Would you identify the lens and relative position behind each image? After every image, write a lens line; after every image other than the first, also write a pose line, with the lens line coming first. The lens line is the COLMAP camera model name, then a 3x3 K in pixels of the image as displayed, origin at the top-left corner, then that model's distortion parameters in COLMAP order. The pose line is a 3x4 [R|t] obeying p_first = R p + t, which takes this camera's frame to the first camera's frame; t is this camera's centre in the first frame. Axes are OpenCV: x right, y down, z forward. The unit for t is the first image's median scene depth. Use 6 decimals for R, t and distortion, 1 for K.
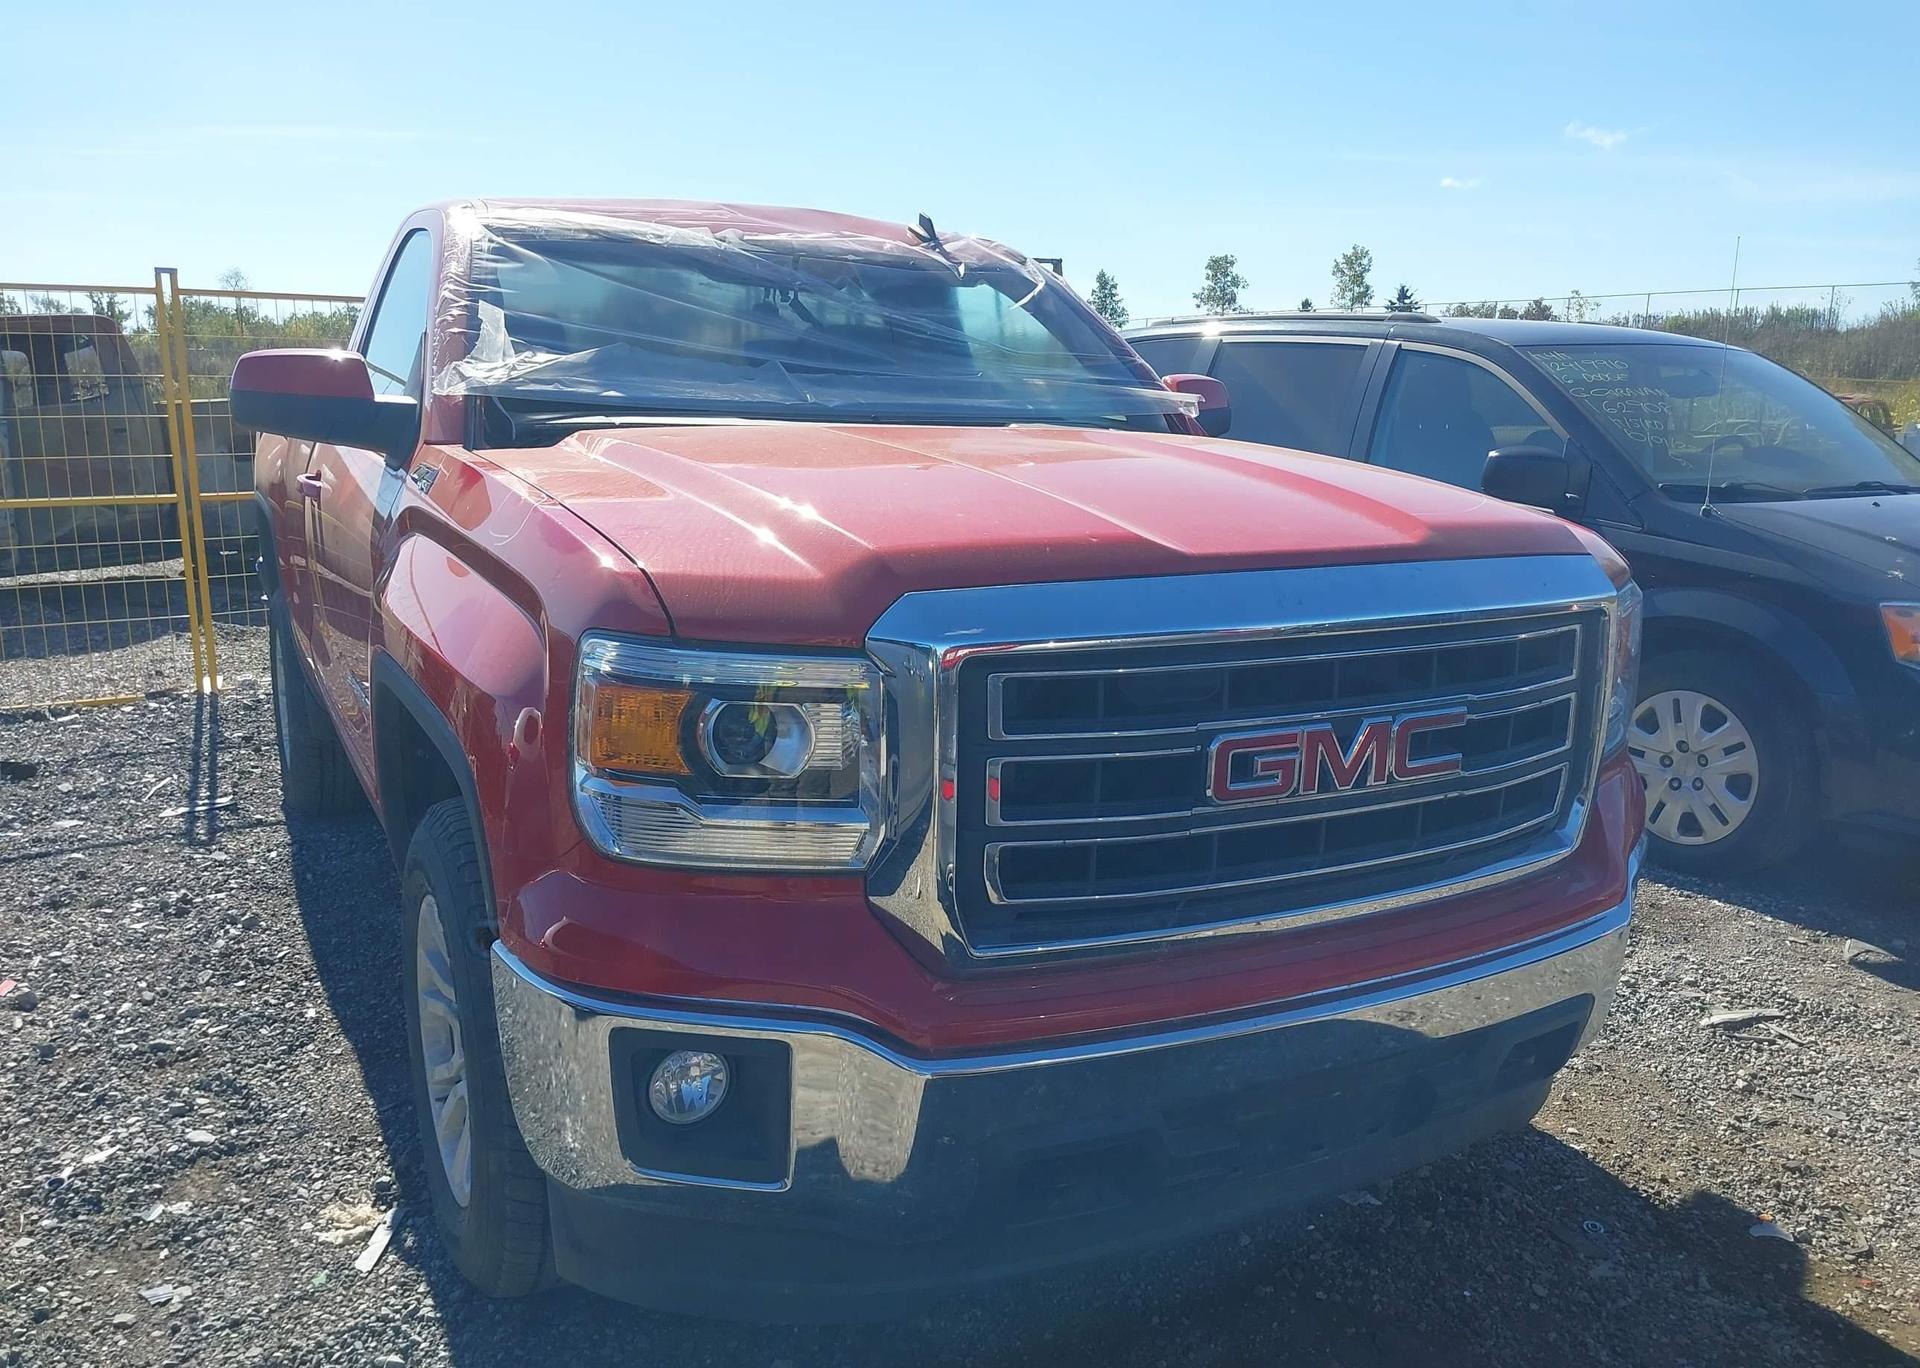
lens RADIAL K [[1414.4, 0, 1001.1], [0, 1414.4, 681.6], [0, 0, 1]] dist [0.030793, -0.035899]
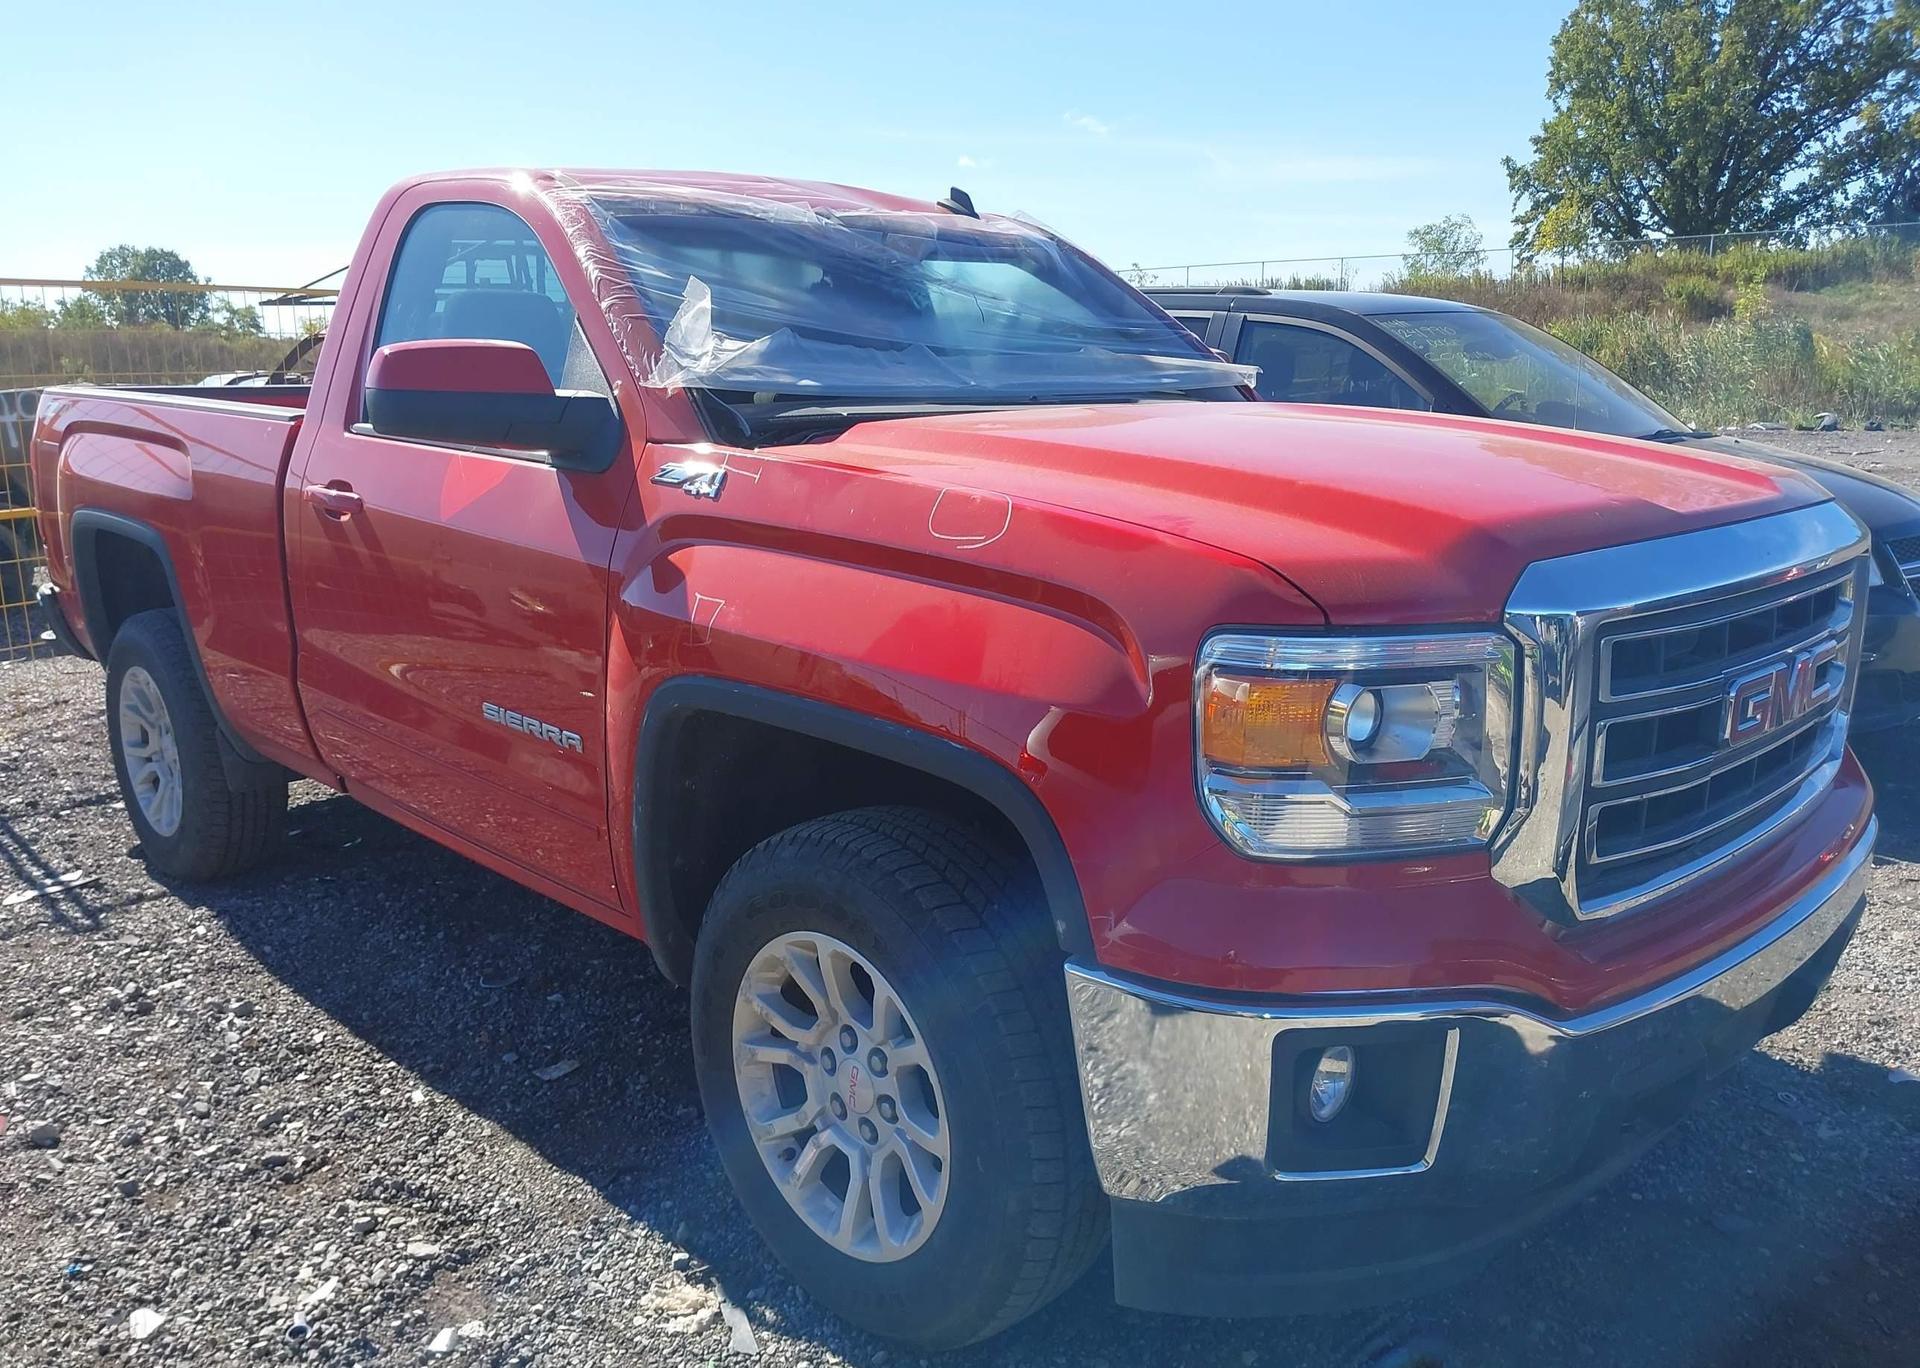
lens RADIAL K [[1419.6, 0, 960.0], [0, 1419.6, 684.0], [0, 0, 1]] dist [0.006331, -0.000638]
pose [[0.962724, -0.083104, 0.257402, -0.405295], [0.078711, 0.996522, 0.027344, -0.021310], [-0.258780, -0.006065, 0.965917, 0.070141]]
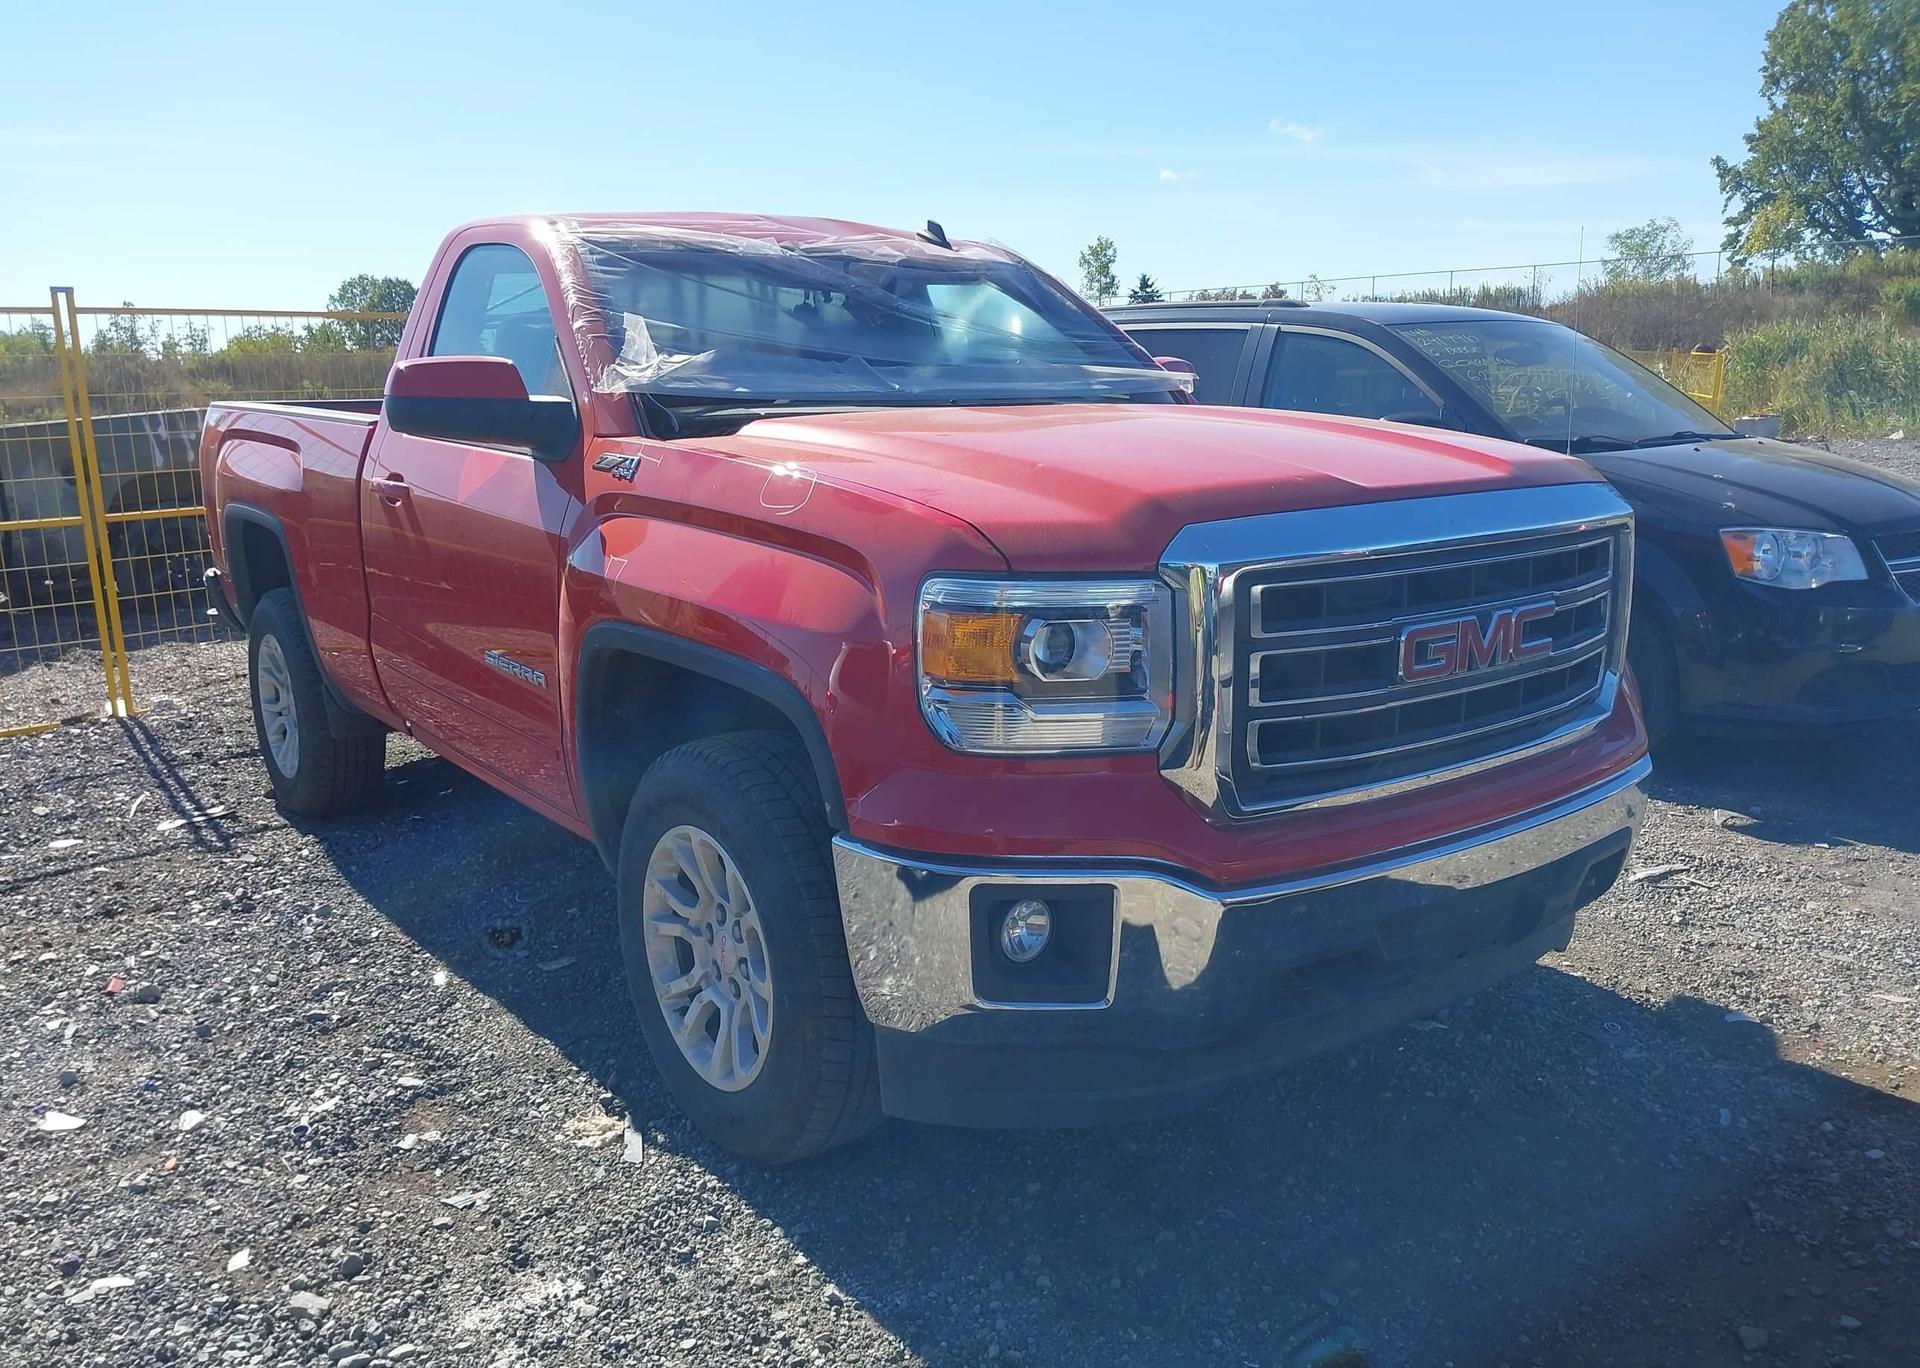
lens RADIAL K [[1407.1, 0, 978.7], [0, 1407.1, 679.6], [0, 0, 1]] dist [0.031134, -0.041552]
pose [[0.987470, -0.065118, 0.143747, -0.246052], [0.064710, 0.997876, 0.007517, 0.029774], [-0.143931, 0.001879, 0.989586, -0.124134]]
